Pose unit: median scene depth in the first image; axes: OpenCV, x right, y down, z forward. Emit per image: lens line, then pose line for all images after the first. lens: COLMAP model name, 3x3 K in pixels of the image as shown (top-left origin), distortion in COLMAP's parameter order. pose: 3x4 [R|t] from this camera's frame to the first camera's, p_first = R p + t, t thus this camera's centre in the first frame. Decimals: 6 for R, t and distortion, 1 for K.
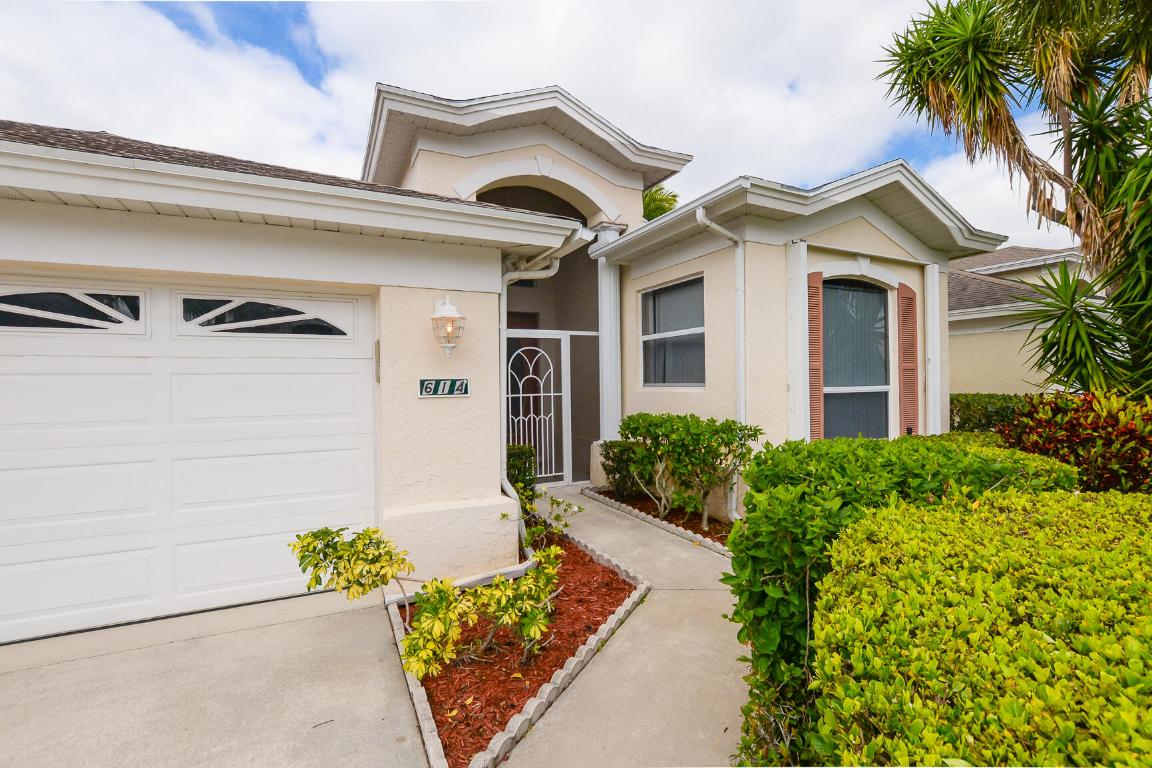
lens RADIAL K [[516.2, 0, 576.0], [0, 516.2, 384.0], [0, 0, 1]] dist [-0.020158, -0.000028]
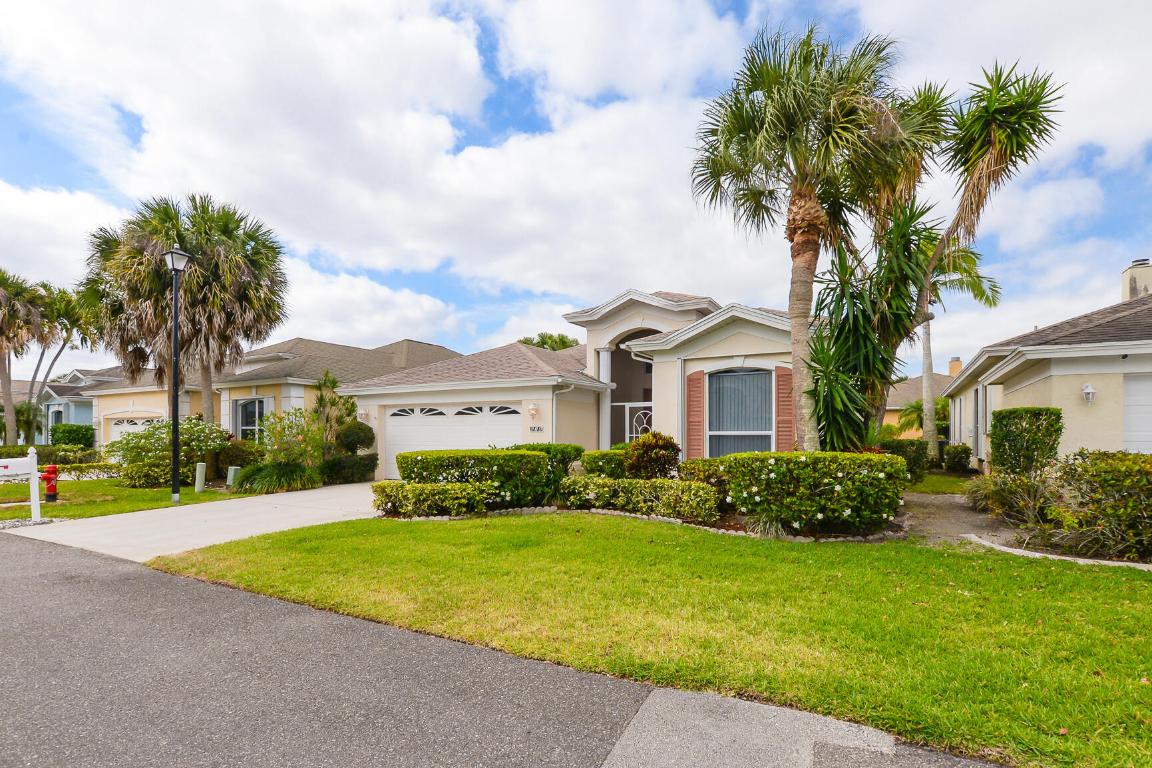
lens RADIAL K [[579.7, 0, 576.0], [0, 579.7, 384.0], [0, 0, 1]] dist [-0.016417, 0.000084]
pose [[0.564052, -0.059947, -0.823561, 1.827922], [-0.010336, 0.996771, -0.079635, 0.006032], [0.825675, 0.053430, 0.561610, -0.545064]]
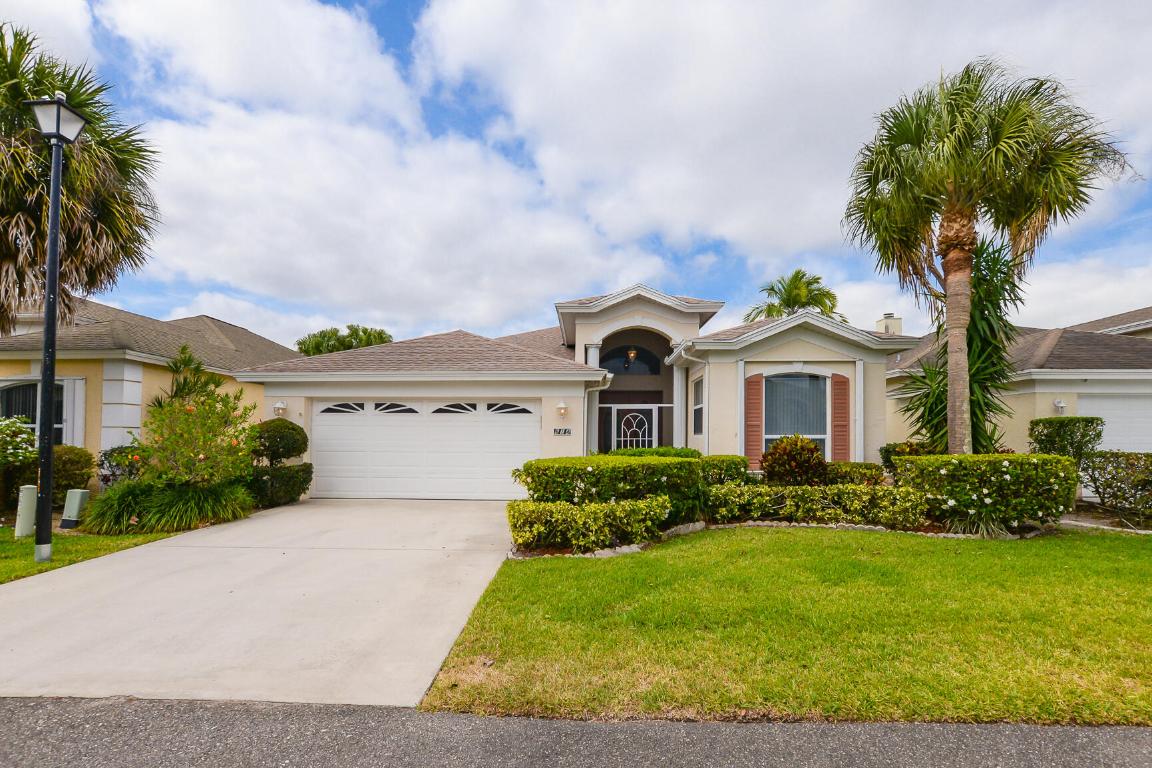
lens RADIAL K [[548.3, 0, 576.0], [0, 548.3, 384.0], [0, 0, 1]] dist [-0.012759, 0.000124]
pose [[0.885625, -0.033398, -0.463198, 0.749553], [-0.014398, 0.994957, -0.099268, 0.026824], [0.464178, 0.094583, 0.880678, -1.010579]]
